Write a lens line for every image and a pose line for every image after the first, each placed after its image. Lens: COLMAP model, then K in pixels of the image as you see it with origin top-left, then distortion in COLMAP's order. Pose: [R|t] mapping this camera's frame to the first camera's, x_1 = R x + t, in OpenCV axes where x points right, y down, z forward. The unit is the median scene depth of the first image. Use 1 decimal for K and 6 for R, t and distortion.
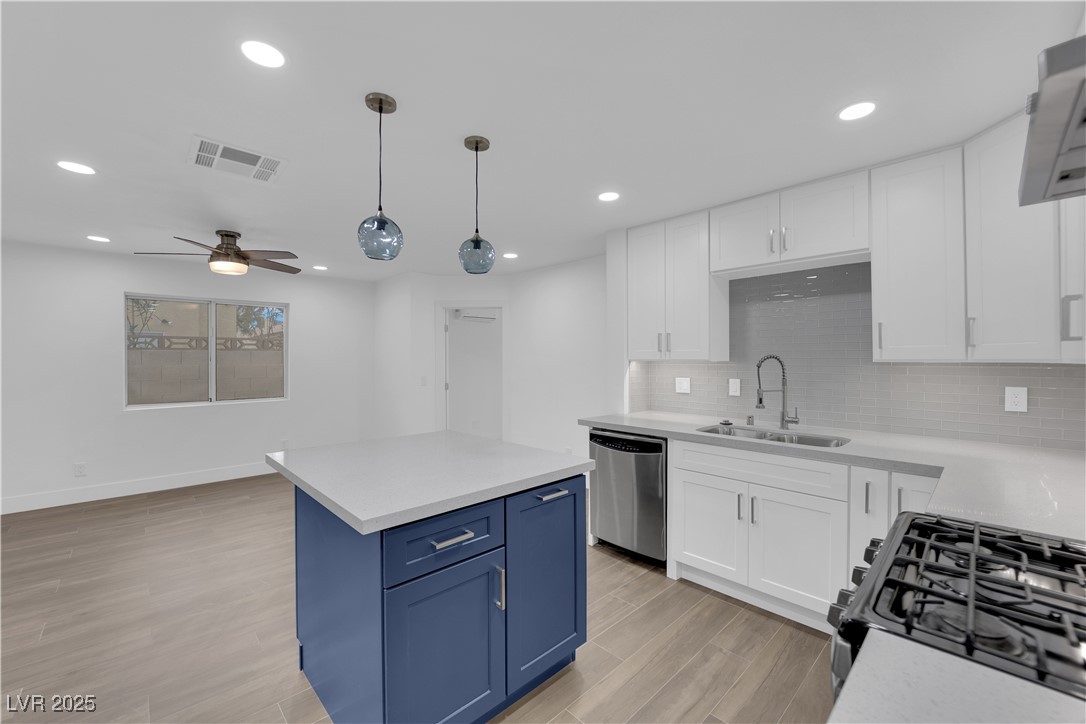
lens RADIAL K [[434.9, 0, 542.6], [0, 434.9, 359.3], [0, 0, 1]] dist [-0.009267, -0.005192]
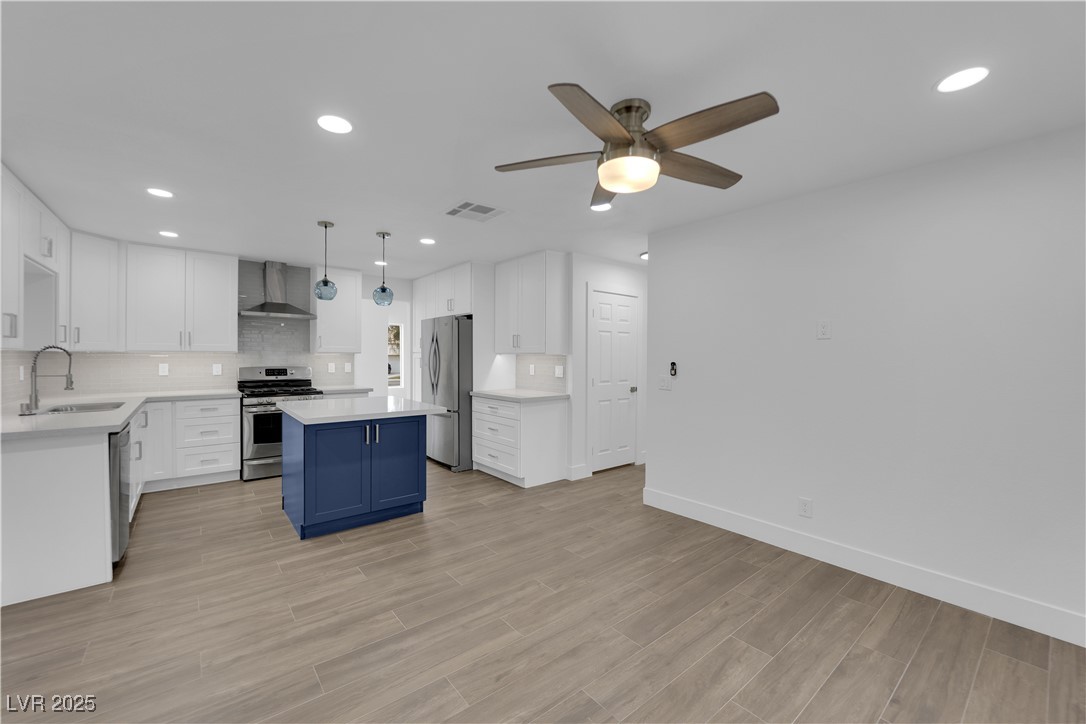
lens RADIAL K [[434.9, 0, 542.6], [0, 434.9, 359.3], [0, 0, 1]] dist [-0.009267, -0.005192]
pose [[-0.997045, -0.005633, 0.076608, -0.574187], [-0.004971, 0.999949, 0.008832, 0.007060], [-0.076654, 0.008425, -0.997022, 1.335337]]
